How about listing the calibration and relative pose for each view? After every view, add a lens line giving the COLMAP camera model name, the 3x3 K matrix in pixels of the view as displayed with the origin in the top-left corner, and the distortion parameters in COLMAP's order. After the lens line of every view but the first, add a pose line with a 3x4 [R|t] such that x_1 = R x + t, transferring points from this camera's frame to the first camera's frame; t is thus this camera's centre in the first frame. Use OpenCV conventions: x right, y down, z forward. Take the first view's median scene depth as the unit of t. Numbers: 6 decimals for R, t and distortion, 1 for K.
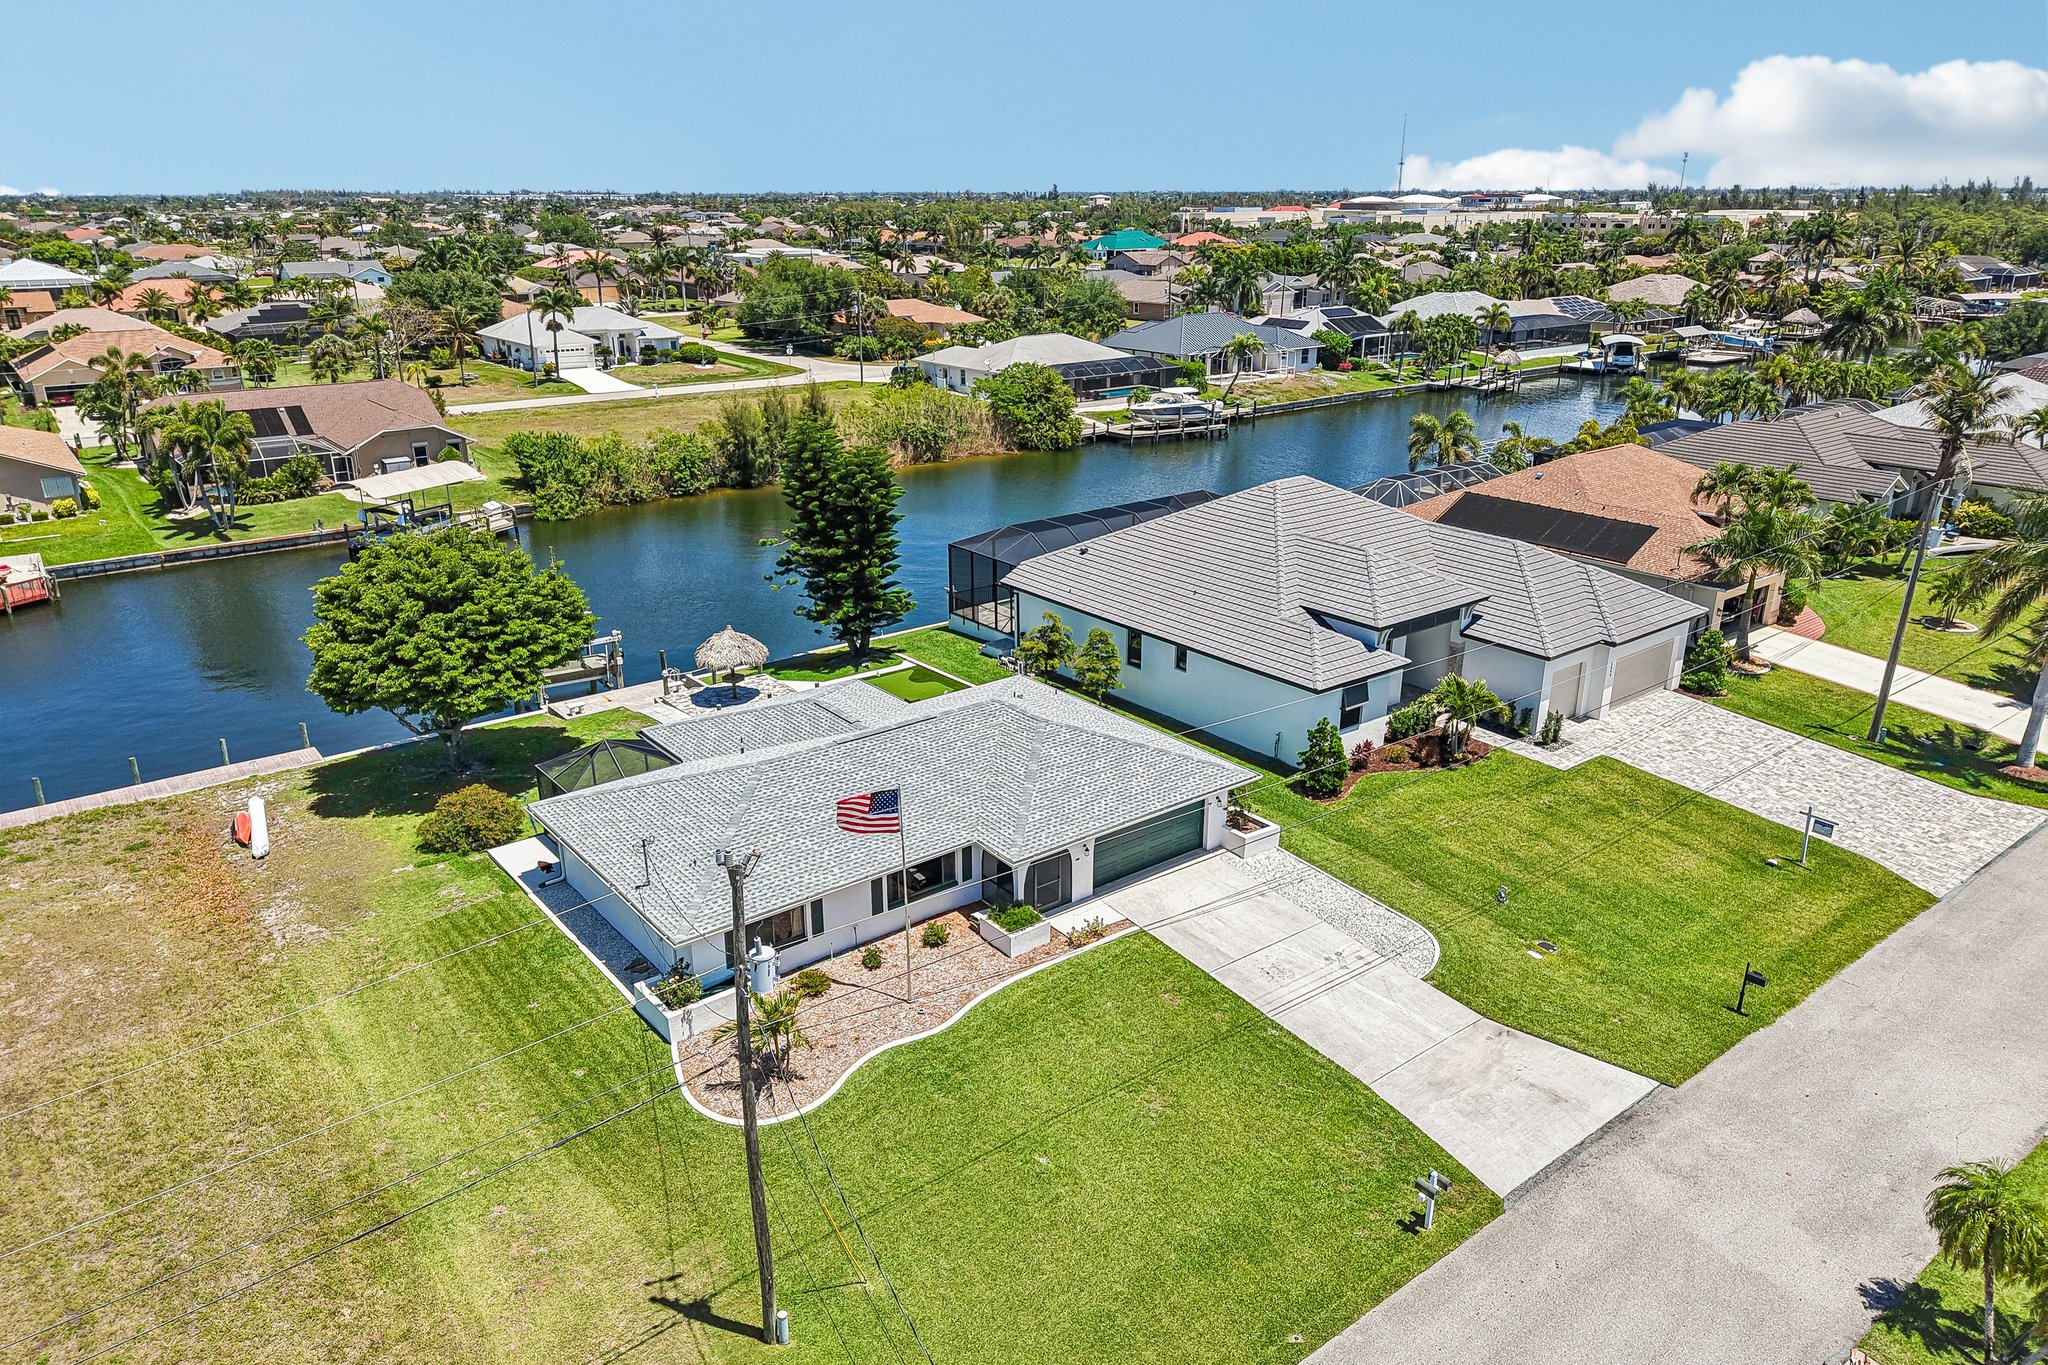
lens RADIAL K [[1364.6, 0, 1020.3], [0, 1364.6, 682.0], [0, 0, 1]] dist [0.027160, -0.025564]
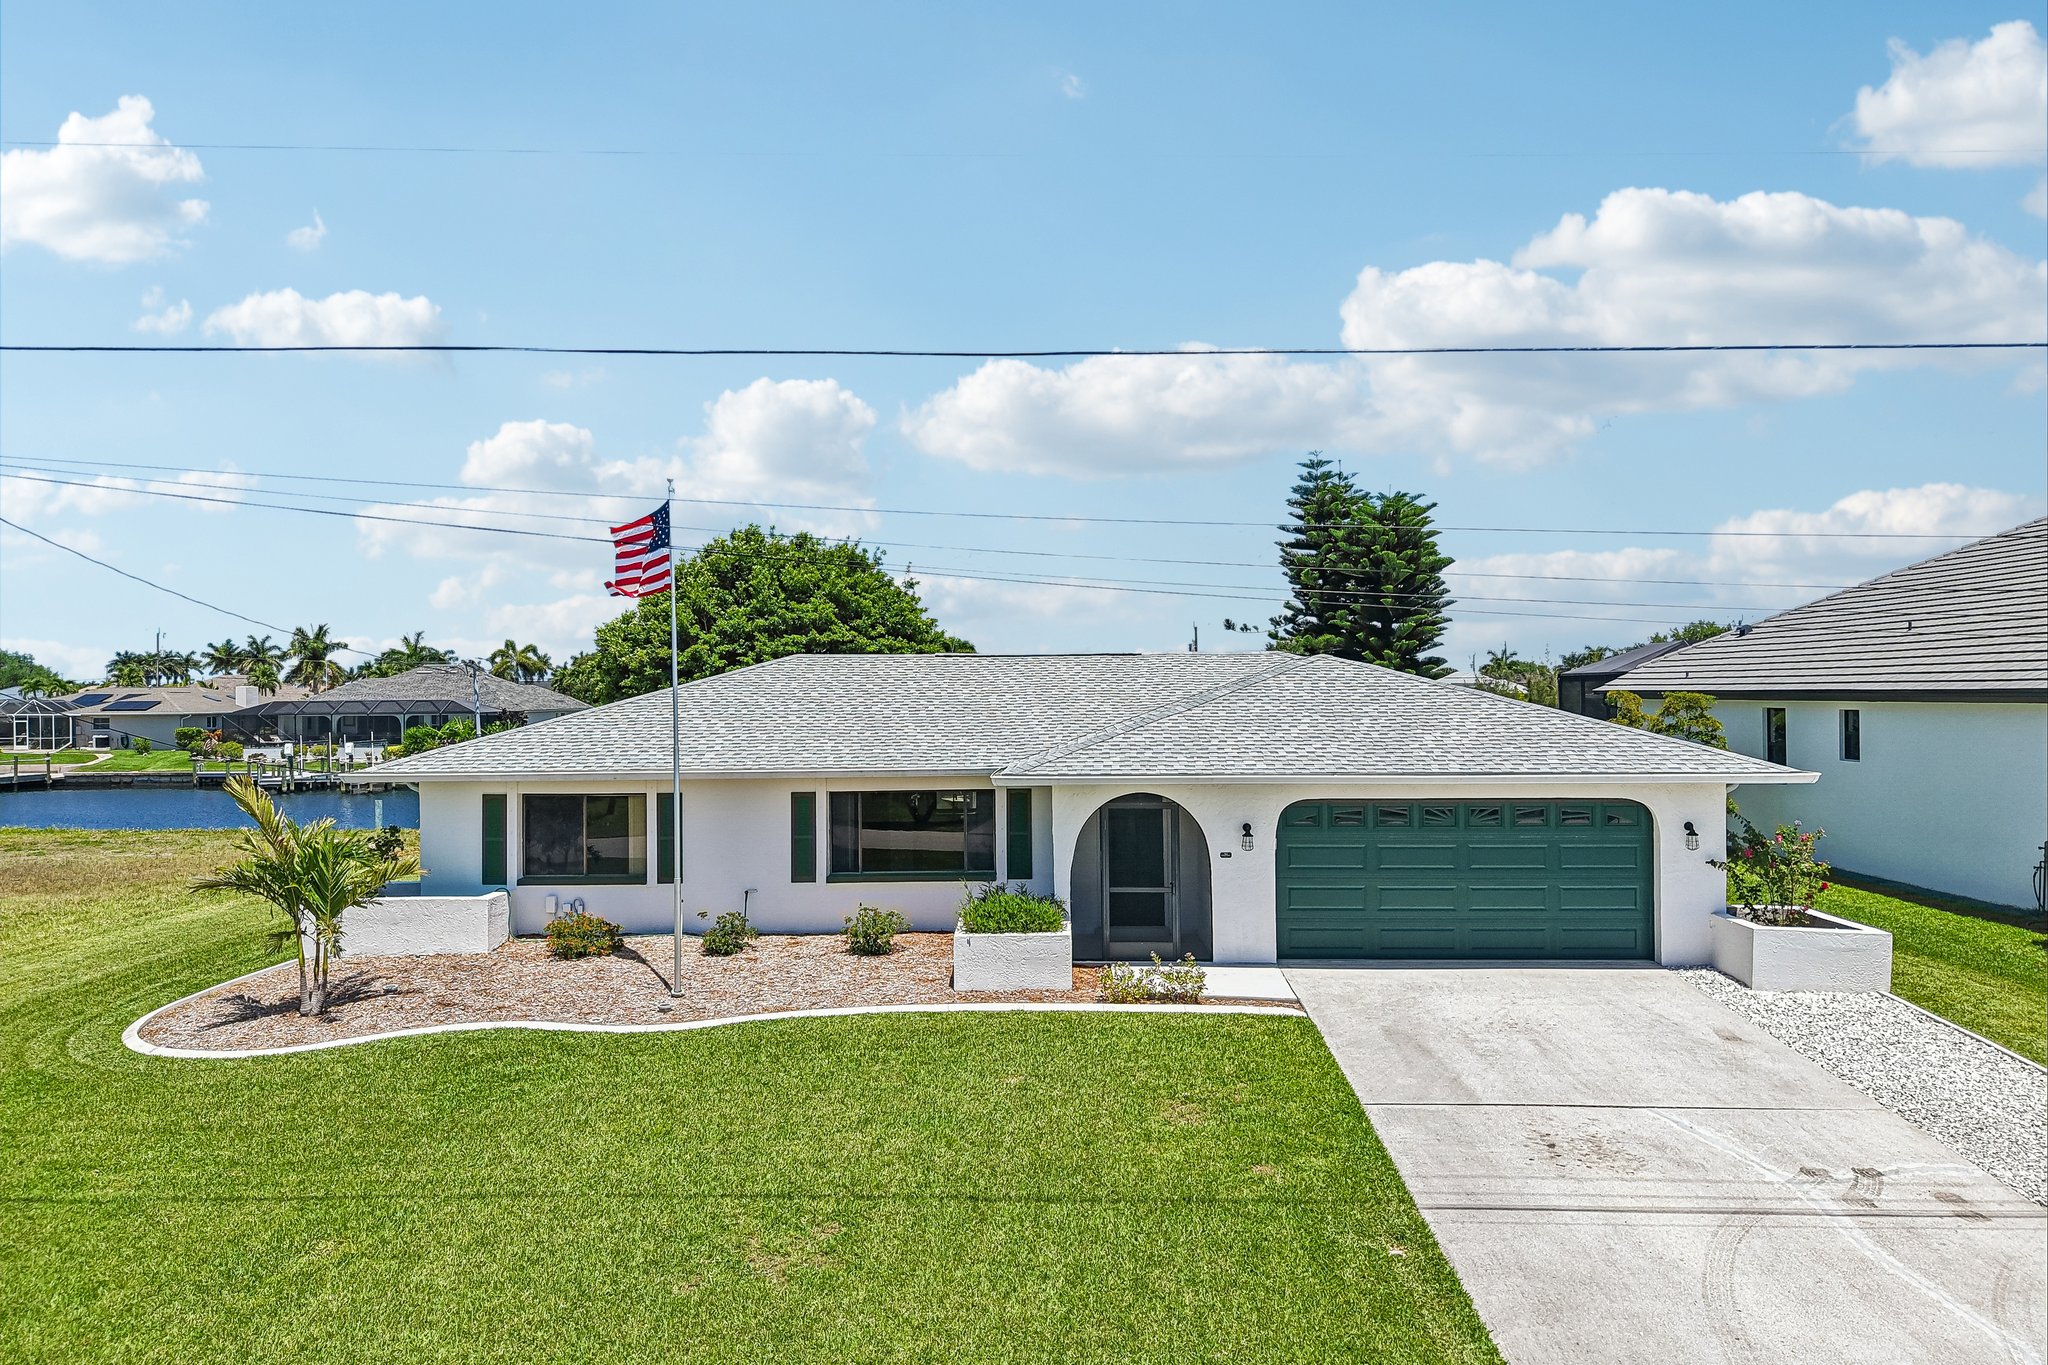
lens RADIAL K [[1364.6, 0, 1020.3], [0, 1364.6, 682.0], [0, 0, 1]] dist [0.027160, -0.025564]
pose [[0.771959, -0.006916, -0.635634, 0.177398], [-0.208470, 0.941884, -0.263428, 0.136911], [0.600516, 0.335866, 0.725654, 0.412319]]
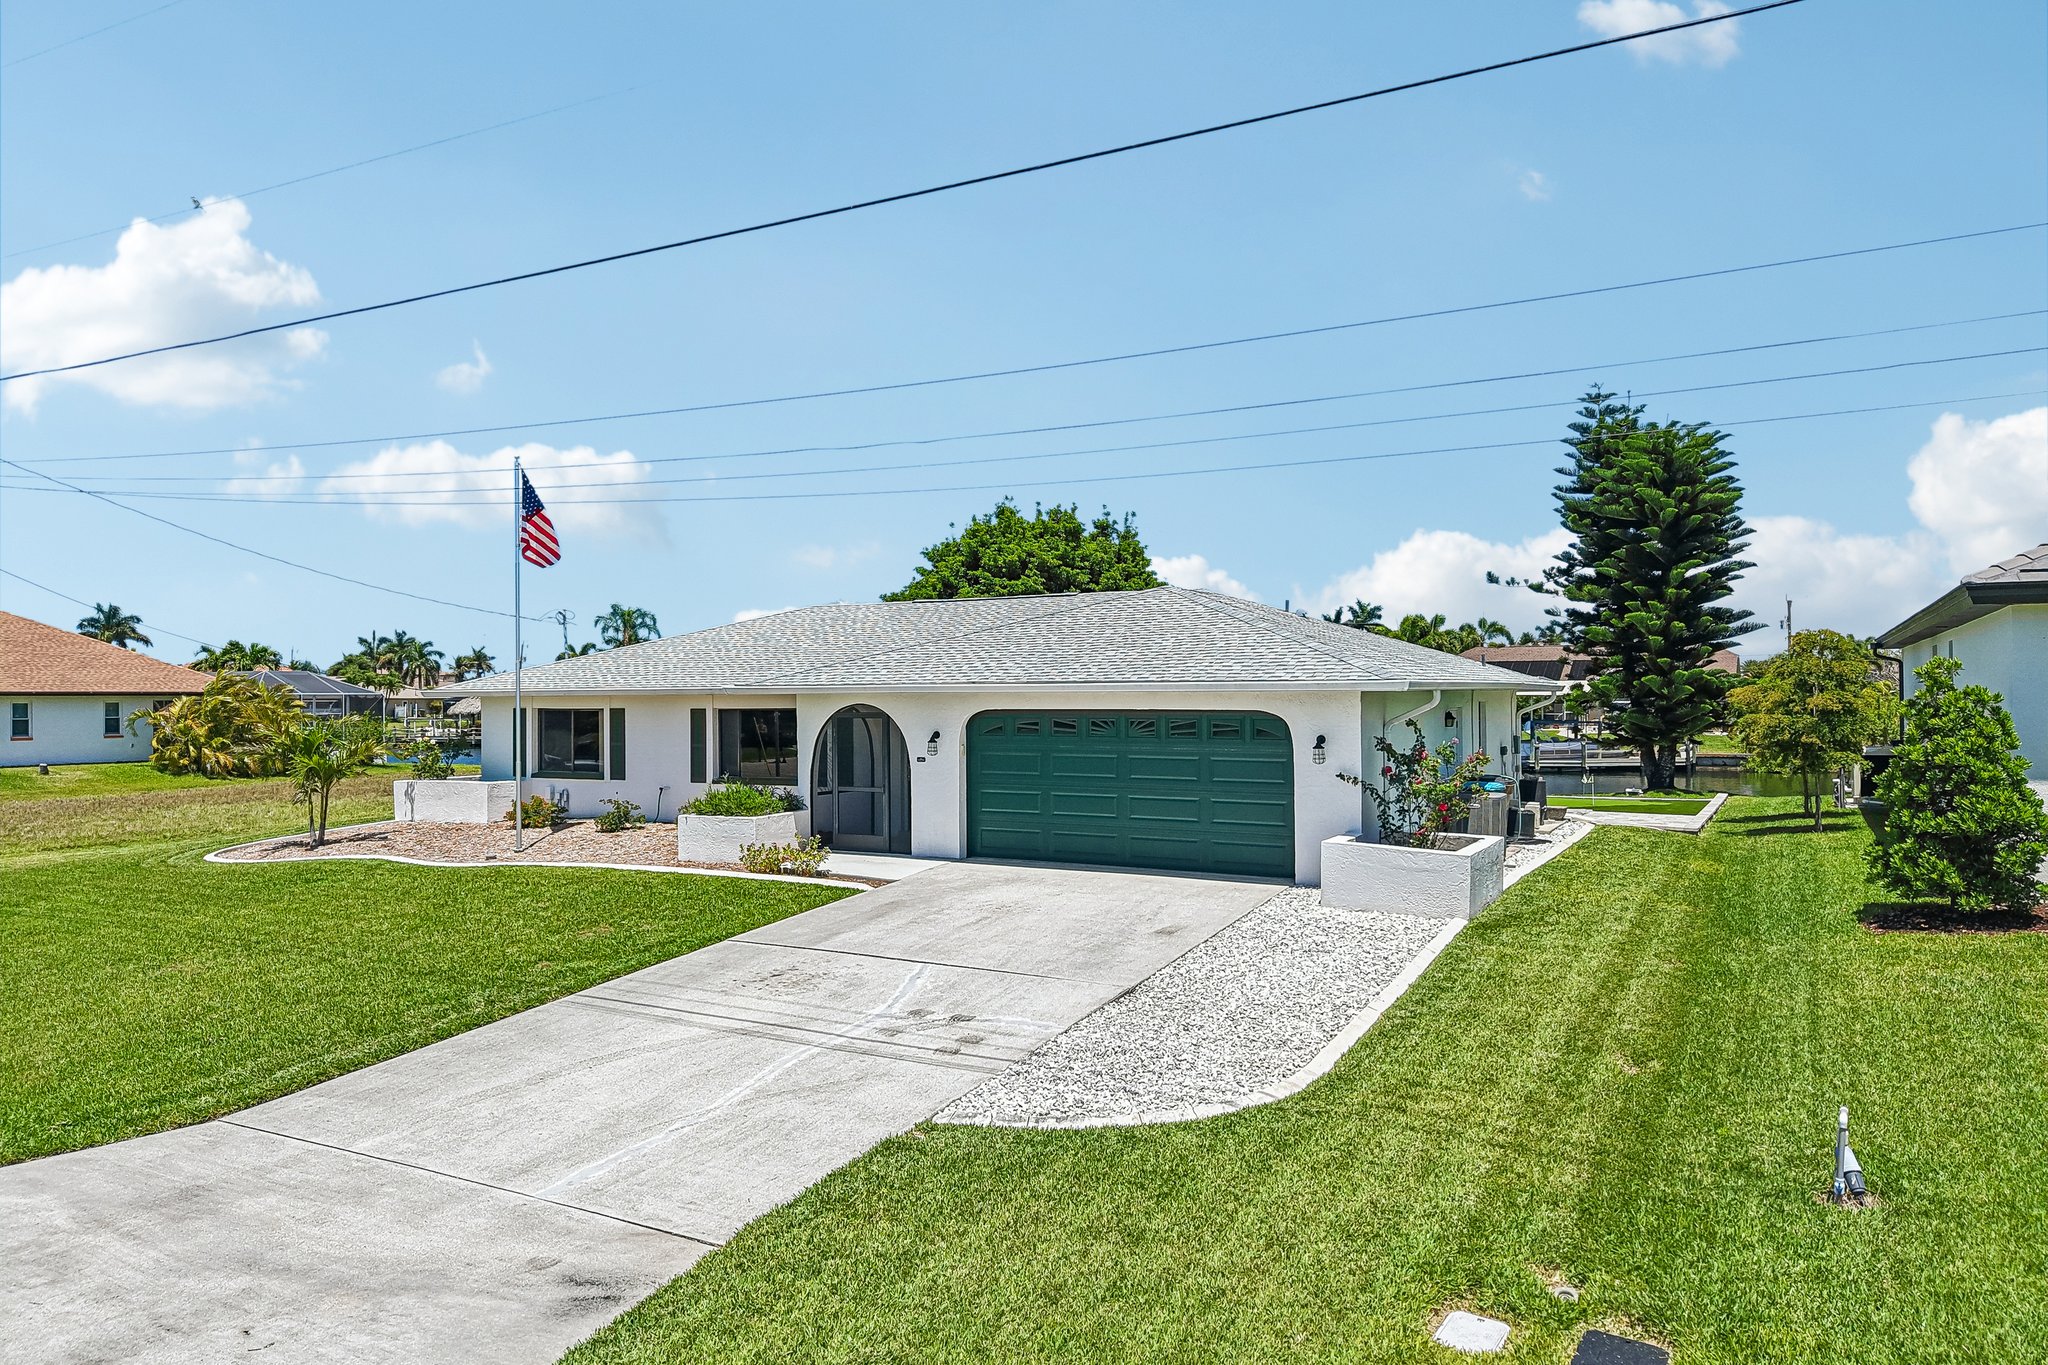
lens RADIAL K [[1374.8, 0, 1031.2], [0, 1374.8, 699.8], [0, 0, 1]] dist [0.001008, -0.002377]
pose [[0.396093, 0.006132, -0.918190, 0.328853], [-0.305087, 0.944045, -0.125305, 0.105387], [0.866044, 0.329760, 0.375800, 0.557611]]
